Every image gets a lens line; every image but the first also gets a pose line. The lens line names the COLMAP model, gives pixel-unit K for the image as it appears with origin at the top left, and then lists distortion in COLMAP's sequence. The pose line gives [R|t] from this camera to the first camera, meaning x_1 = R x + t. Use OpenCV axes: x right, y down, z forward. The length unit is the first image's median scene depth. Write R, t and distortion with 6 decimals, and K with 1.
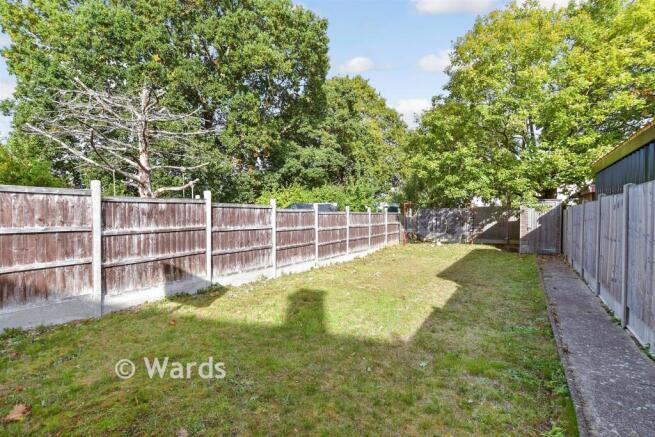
lens RADIAL K [[302.6, 0, 329.6], [0, 302.6, 218.1], [0, 0, 1]] dist [-0.004749, 0.000176]
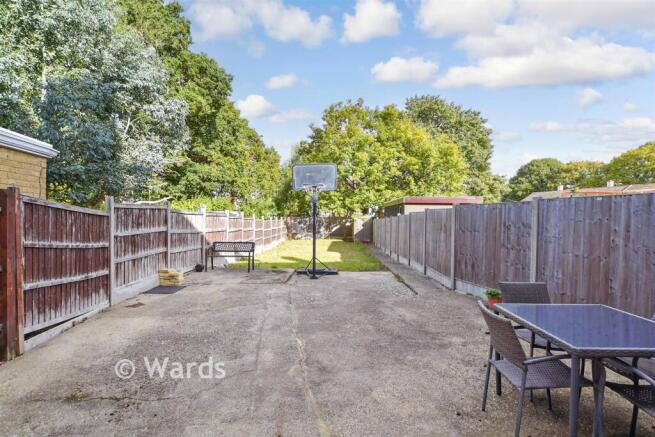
lens RADIAL K [[302.6, 0, 327.5], [0, 302.6, 221.3], [0, 0, 1]] dist [-0.004749, 0.000176]
pose [[0.861381, 0.005392, 0.507931, -0.357156], [-0.005360, 0.999984, -0.001525, -0.009588], [-0.507931, -0.001409, 0.861397, -0.410325]]
